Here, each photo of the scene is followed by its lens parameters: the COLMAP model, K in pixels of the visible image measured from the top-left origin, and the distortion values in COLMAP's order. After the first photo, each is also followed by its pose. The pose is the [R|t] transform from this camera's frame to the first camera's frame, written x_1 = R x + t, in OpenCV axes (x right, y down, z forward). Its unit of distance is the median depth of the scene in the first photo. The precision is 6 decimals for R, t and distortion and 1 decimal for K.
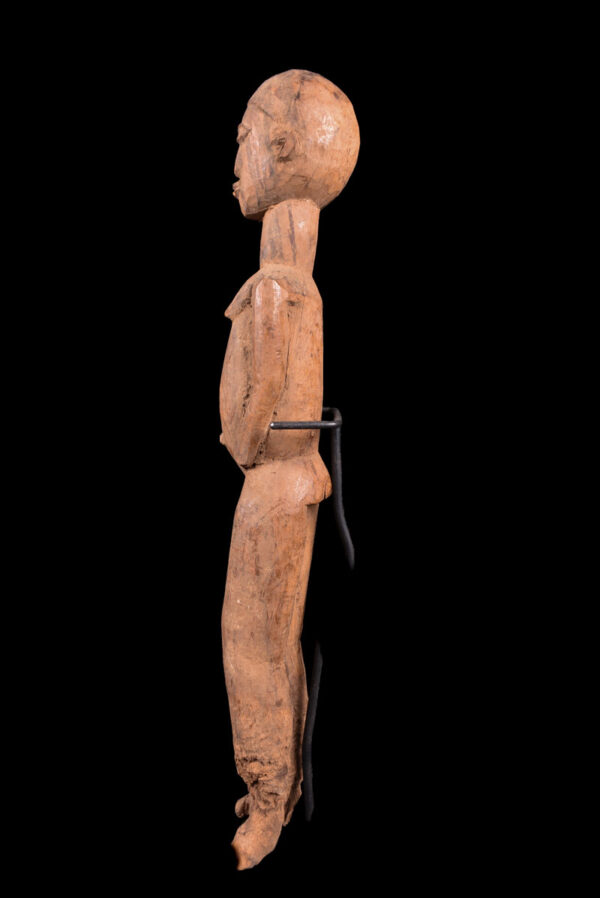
lens RADIAL K [[703.3, 0, 300.0], [0, 703.3, 449.0], [0, 0, 1]] dist [-0.097386, 0.000878]
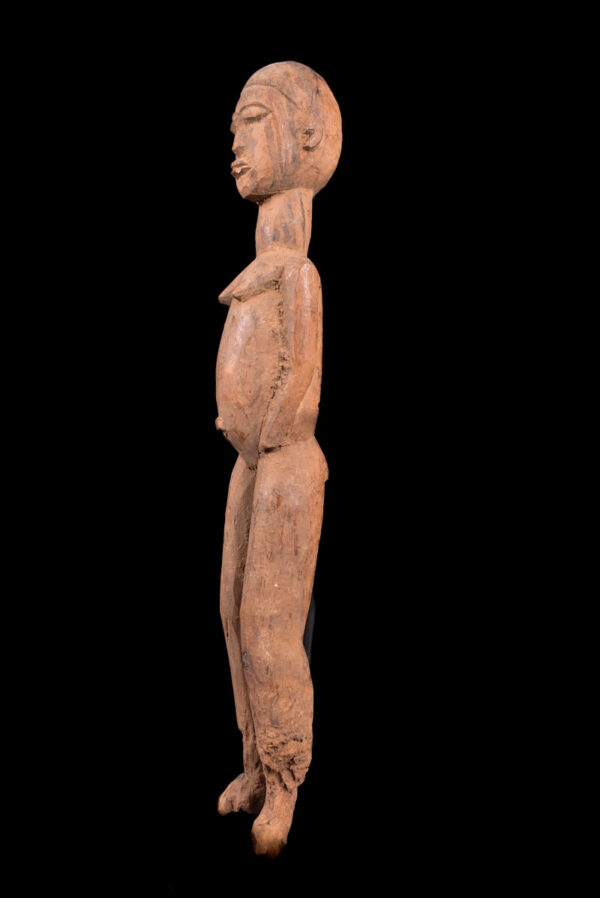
lens RADIAL K [[703.3, 0, 300.0], [0, 703.3, 449.0], [0, 0, 1]] dist [-0.097386, 0.000878]
pose [[0.774166, -0.060554, 0.630079, -0.683296], [0.058831, 0.997988, 0.023627, 0.003536], [-0.630243, 0.018777, 0.776171, 0.206593]]
